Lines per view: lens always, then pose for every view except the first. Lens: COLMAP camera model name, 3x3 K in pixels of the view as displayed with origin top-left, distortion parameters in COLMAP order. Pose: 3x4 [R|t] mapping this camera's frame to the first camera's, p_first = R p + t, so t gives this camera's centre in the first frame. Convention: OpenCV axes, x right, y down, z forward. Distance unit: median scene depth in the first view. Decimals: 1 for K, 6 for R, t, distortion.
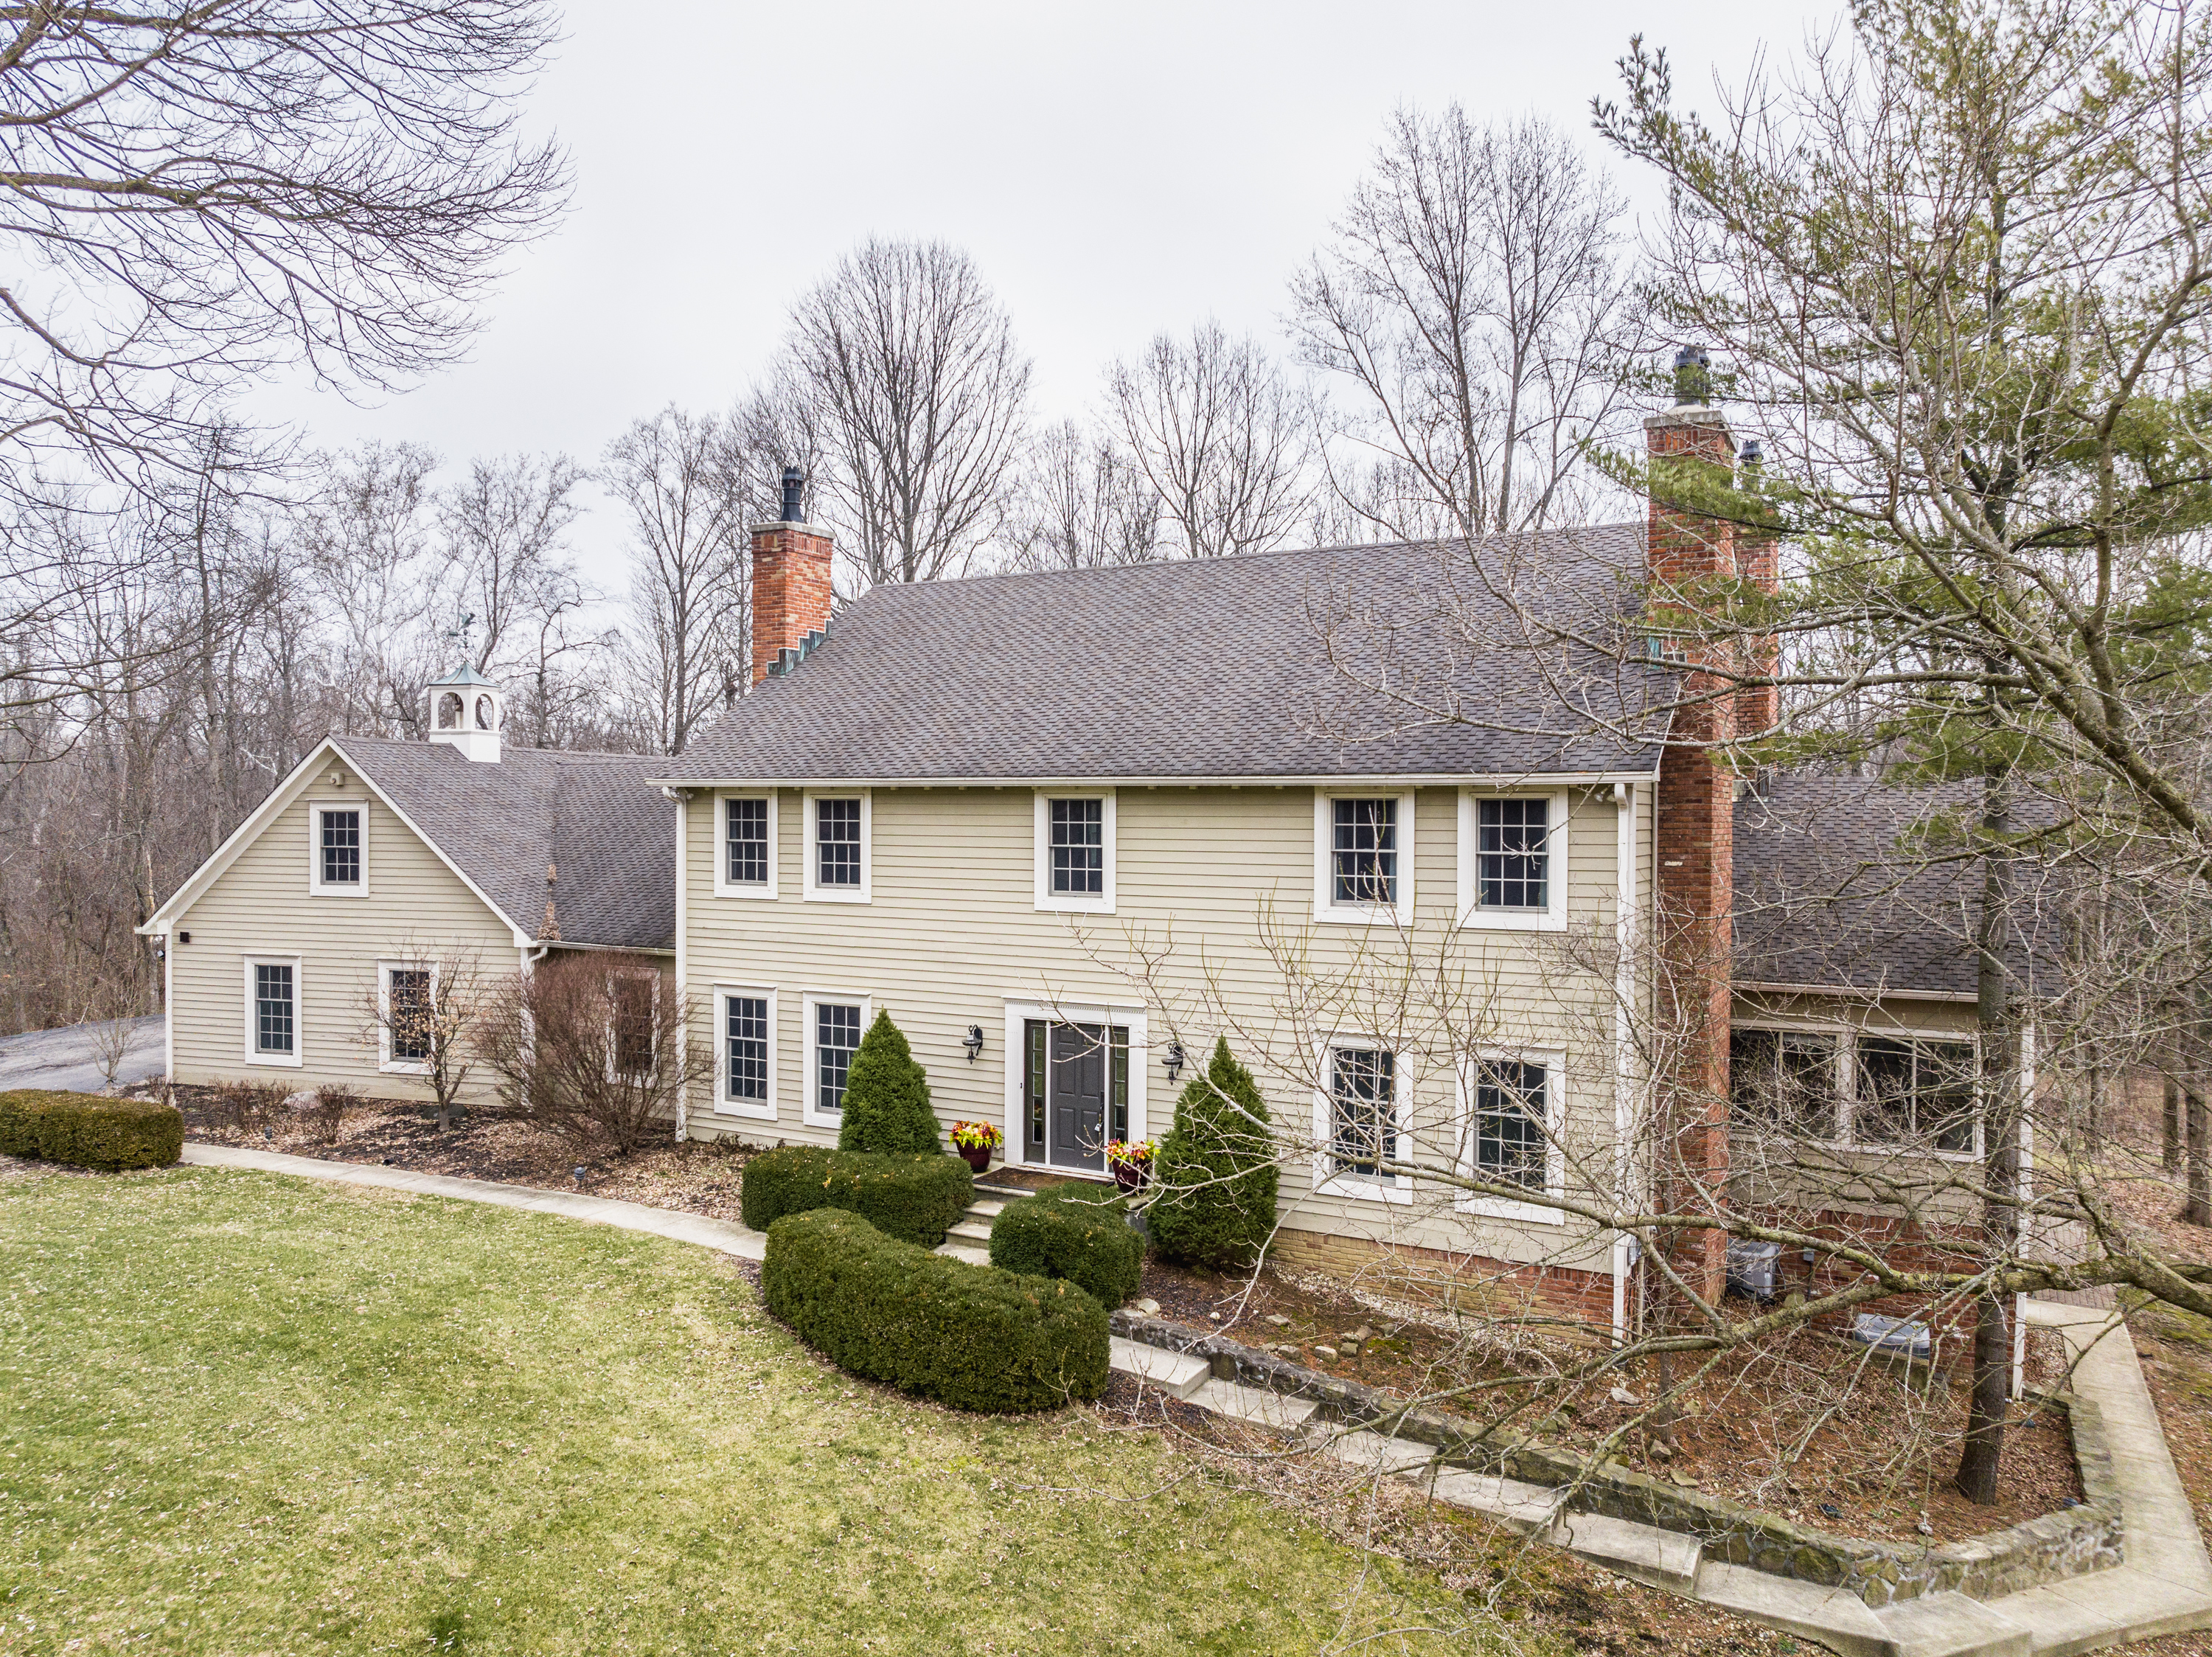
lens RADIAL K [[1561.5, 0, 1101.7], [0, 1561.5, 820.1], [0, 0, 1]] dist [-0.033679, -0.003475]
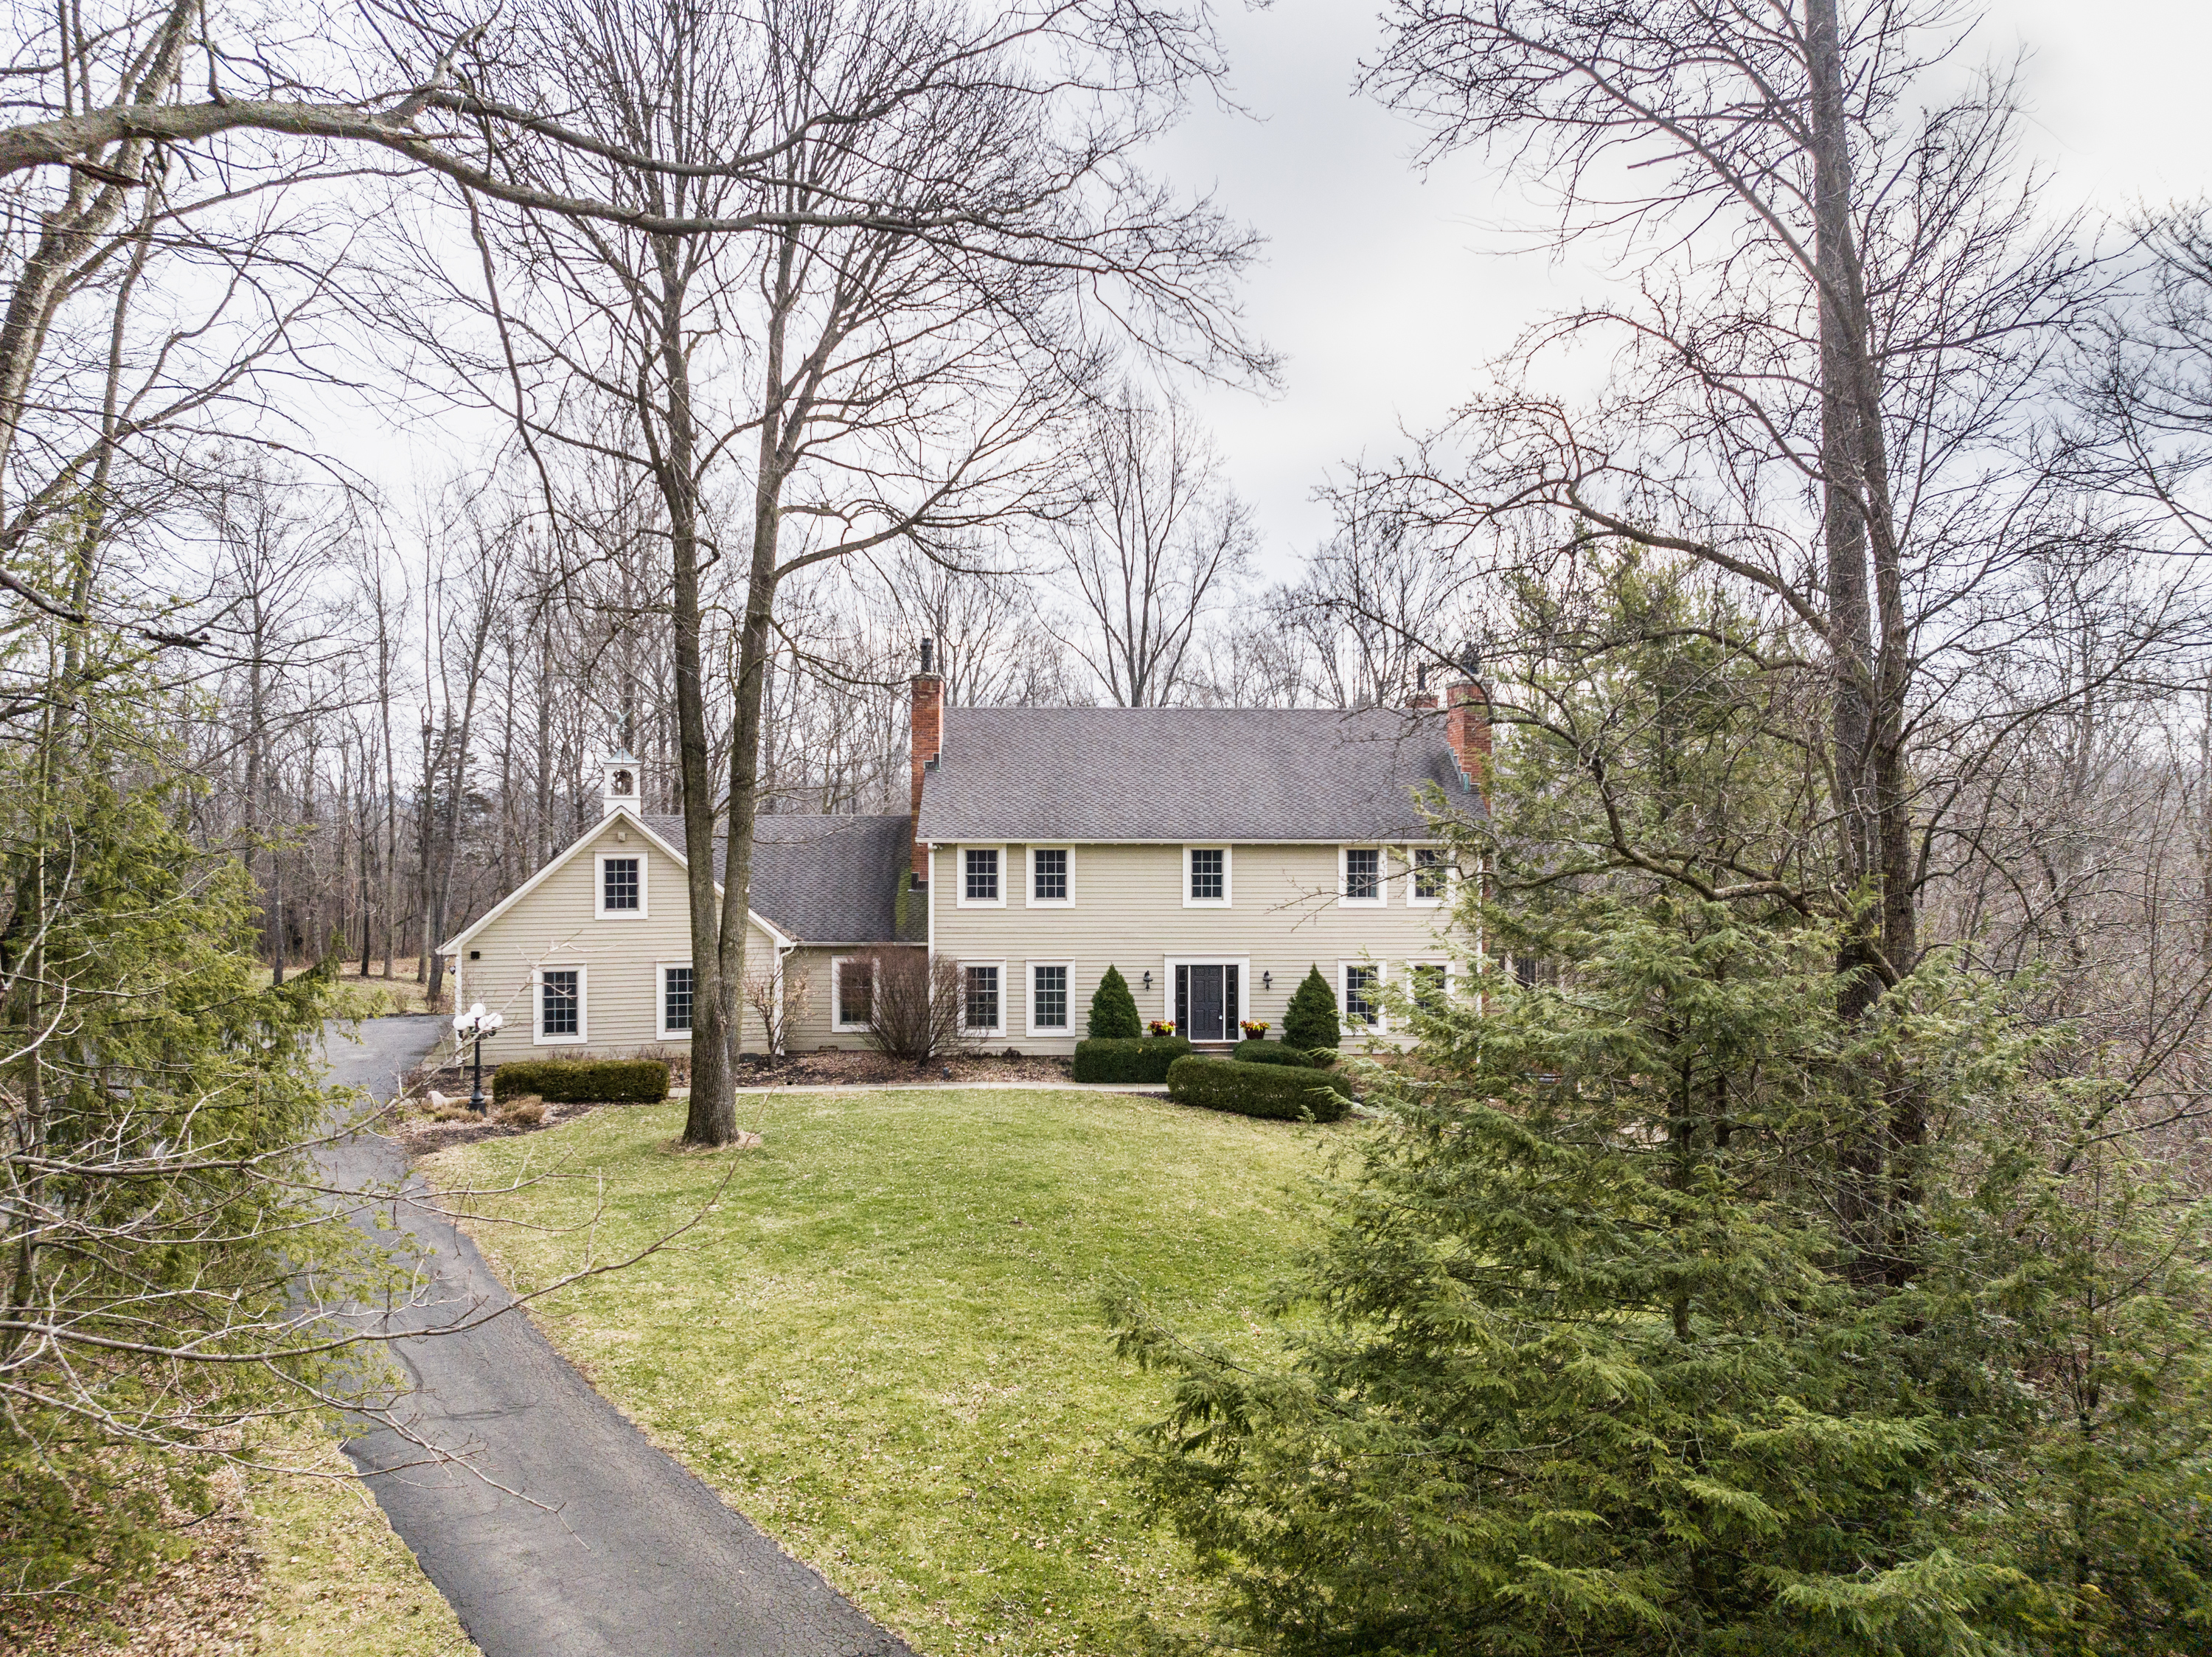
lens RADIAL K [[1561.5, 0, 1116.2], [0, 1561.5, 830.5], [0, 0, 1]] dist [-0.033679, -0.003475]
pose [[0.851194, -0.010444, 0.524748, -1.108838], [0.006038, 0.999931, 0.010108, -0.056773], [-0.524817, -0.005435, 0.851198, -0.582451]]
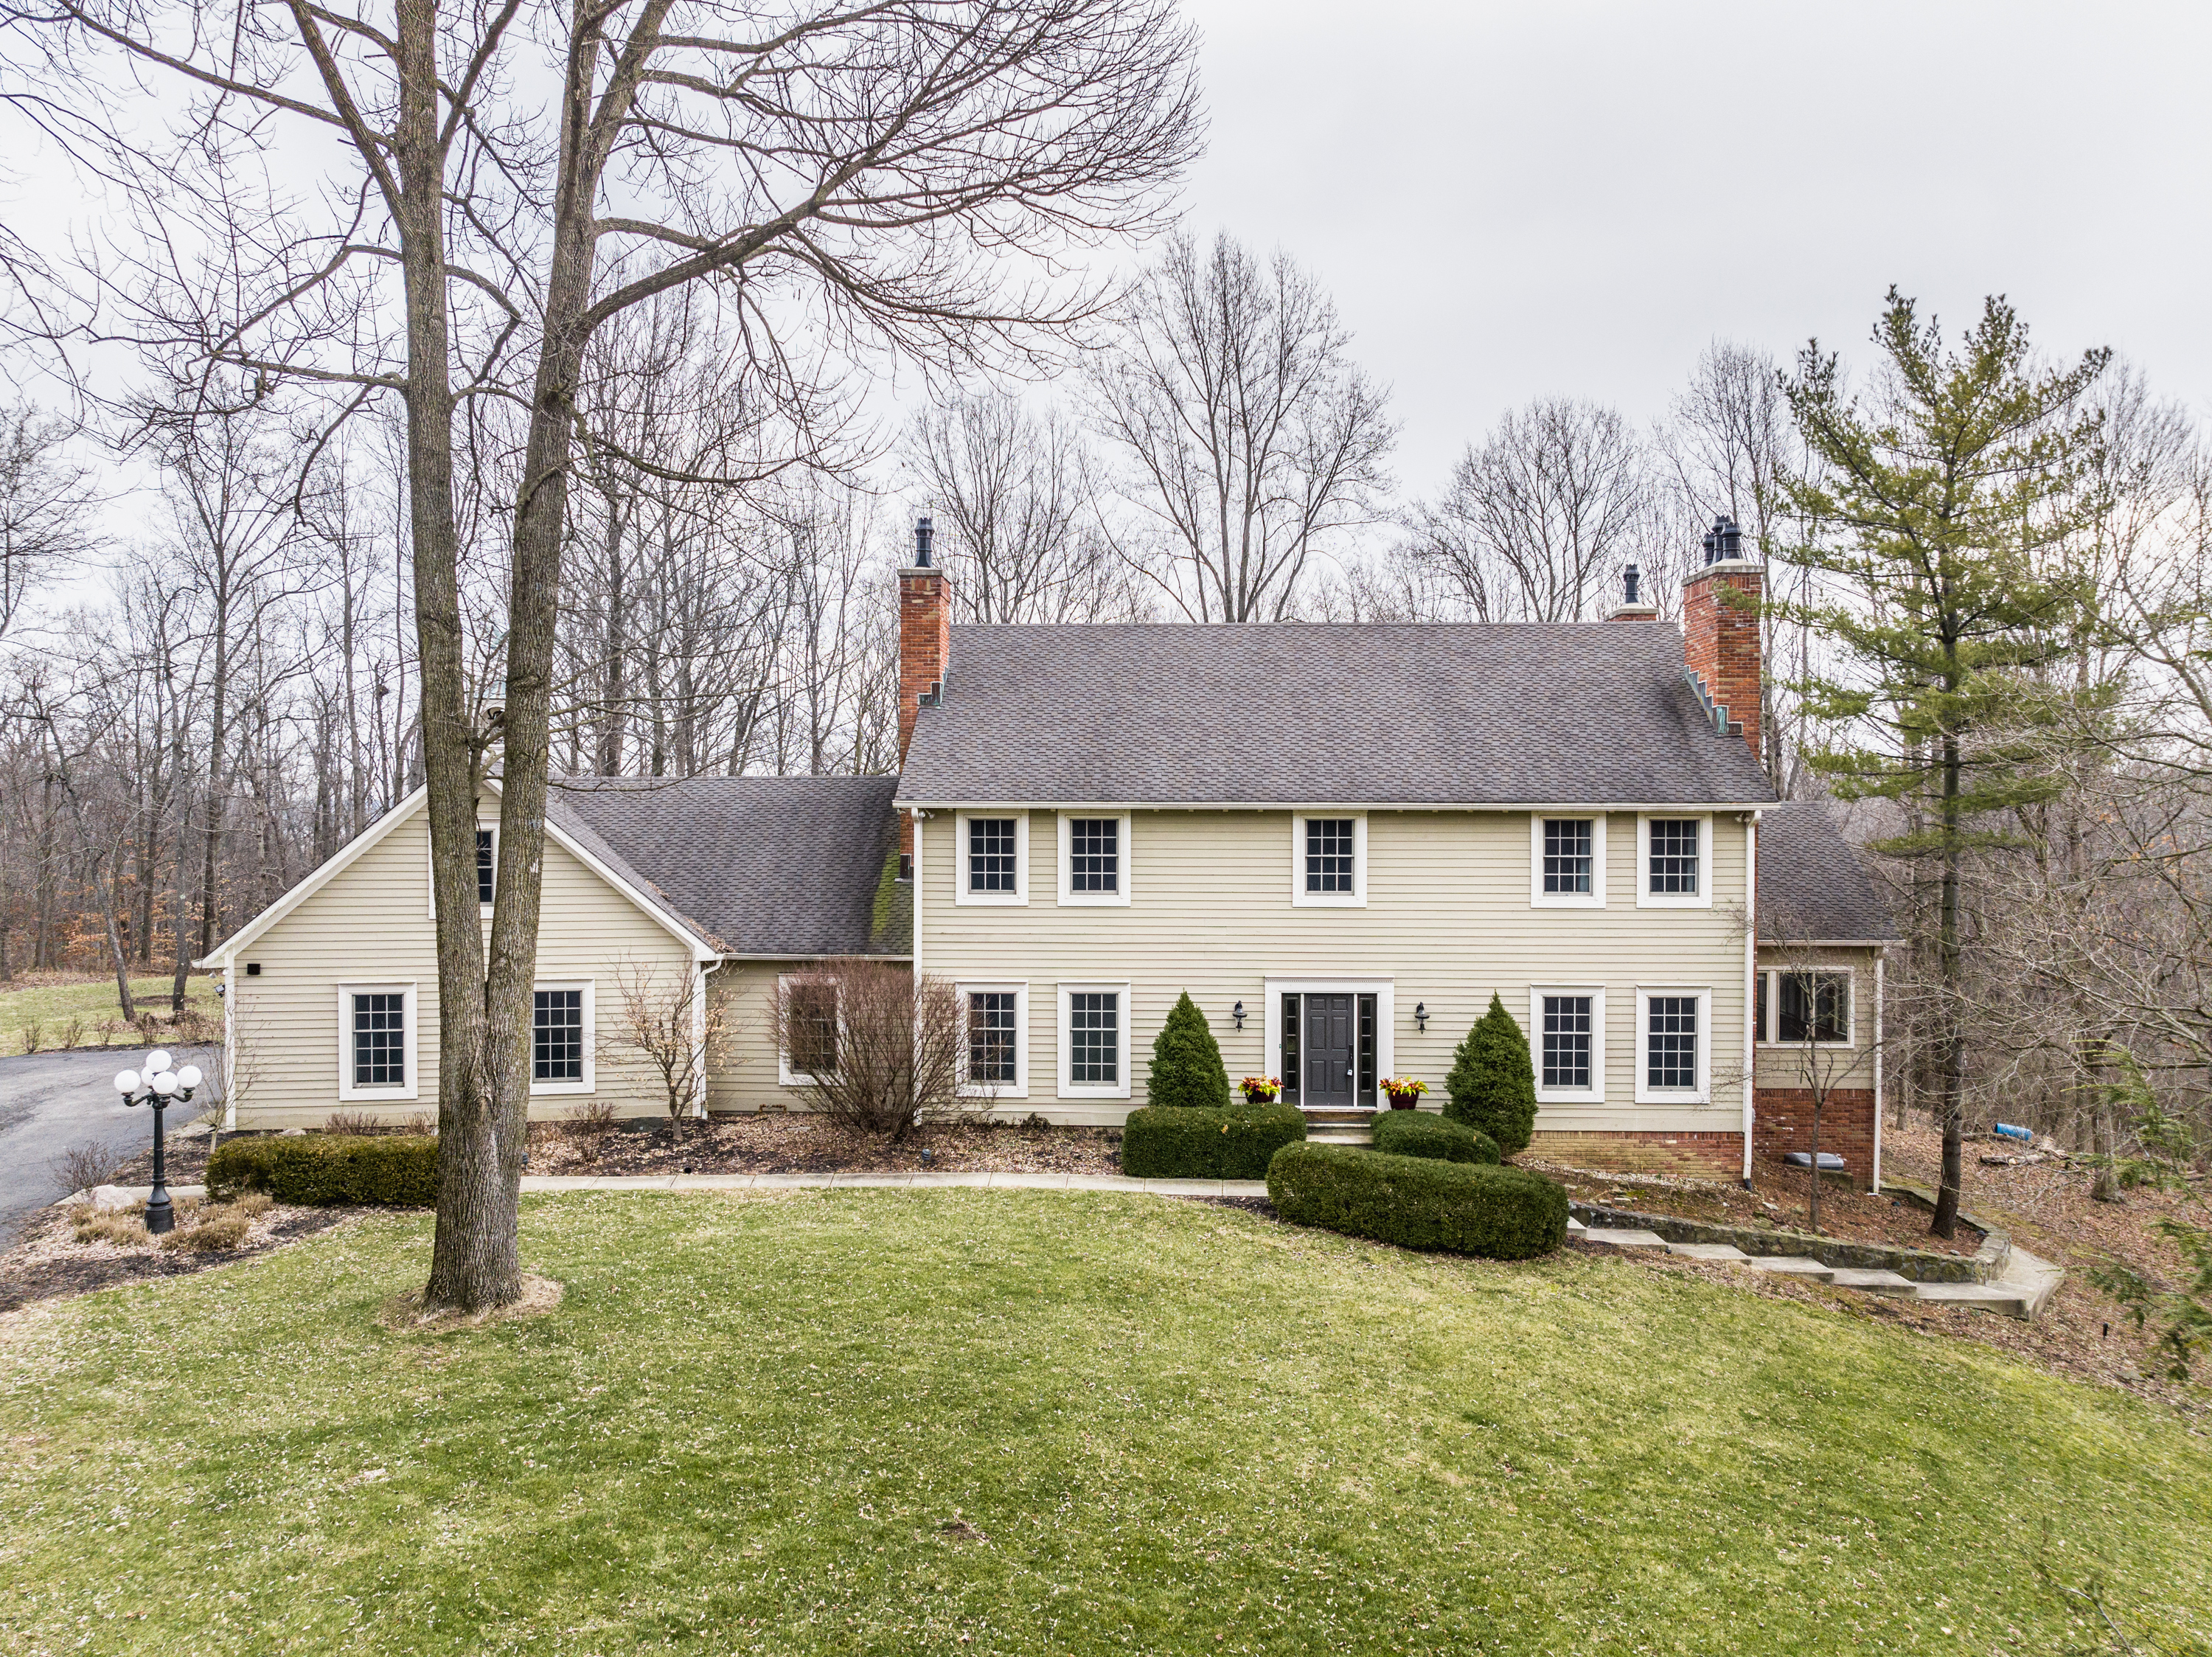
lens RADIAL K [[1561.5, 0, 1094.9], [0, 1561.5, 823.1], [0, 0, 1]] dist [-0.033679, -0.003475]
pose [[0.892595, -0.006035, 0.450819, -0.754276], [0.005236, 0.999982, 0.003020, -0.014920], [-0.450829, -0.000335, 0.892610, -0.061015]]
